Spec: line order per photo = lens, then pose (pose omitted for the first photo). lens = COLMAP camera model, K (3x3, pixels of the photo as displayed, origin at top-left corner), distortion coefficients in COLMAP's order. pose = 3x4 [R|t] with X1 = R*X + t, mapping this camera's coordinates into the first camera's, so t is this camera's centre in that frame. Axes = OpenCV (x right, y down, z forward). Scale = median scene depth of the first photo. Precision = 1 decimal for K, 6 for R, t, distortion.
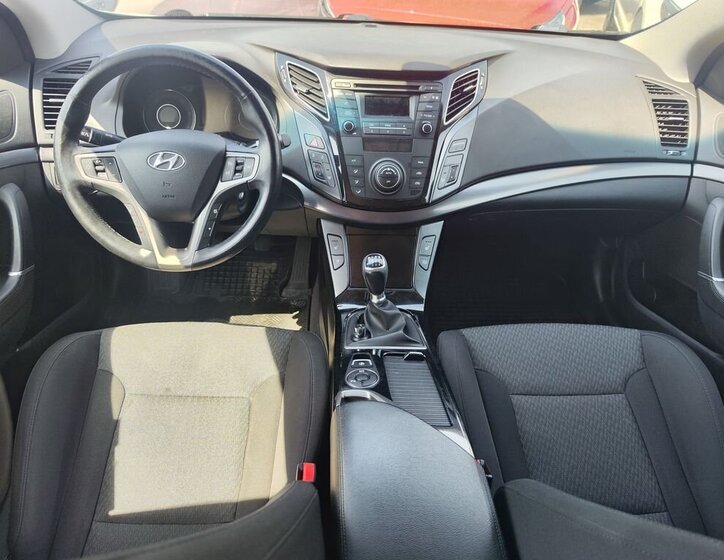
lens RADIAL K [[510.0, 0, 362.0], [0, 510.0, 280.0], [0, 0, 1]] dist [0.003776, -0.000378]
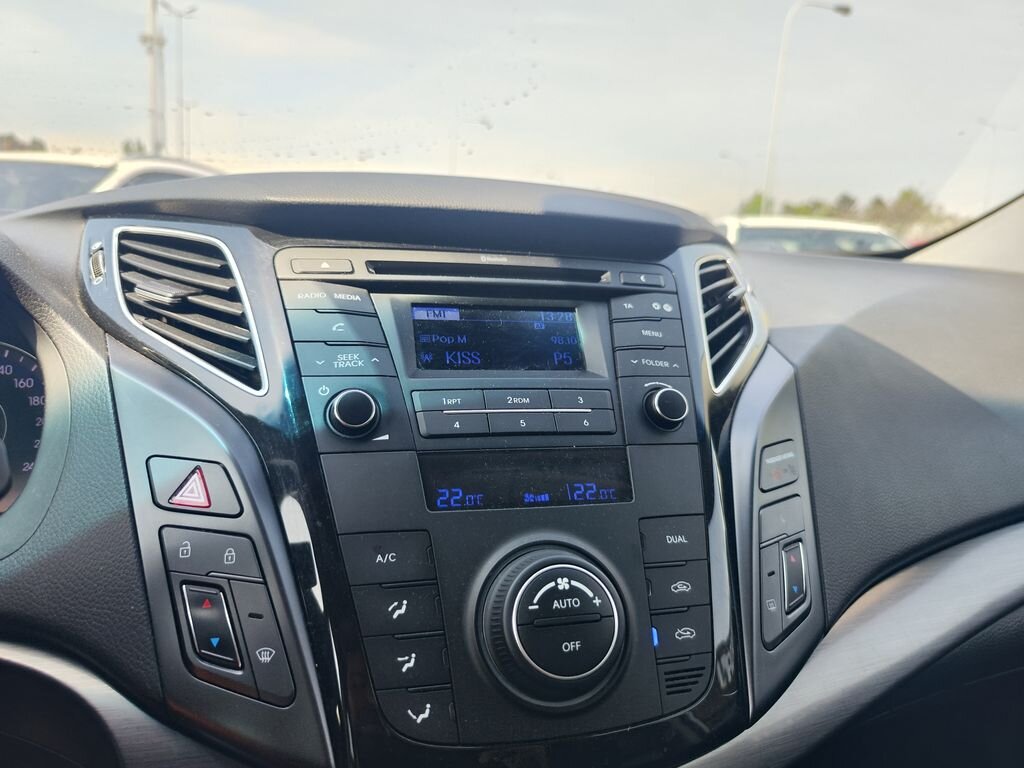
lens RADIAL K [[699.7, 0, 512.0], [0, 699.7, 384.0], [0, 0, 1]] dist [-0.004355, -0.001906]
pose [[0.968093, -0.030628, 0.248711, -0.034917], [0.134435, 0.901067, -0.412318, -0.170385], [-0.211477, 0.432598, 0.876434, 0.696087]]
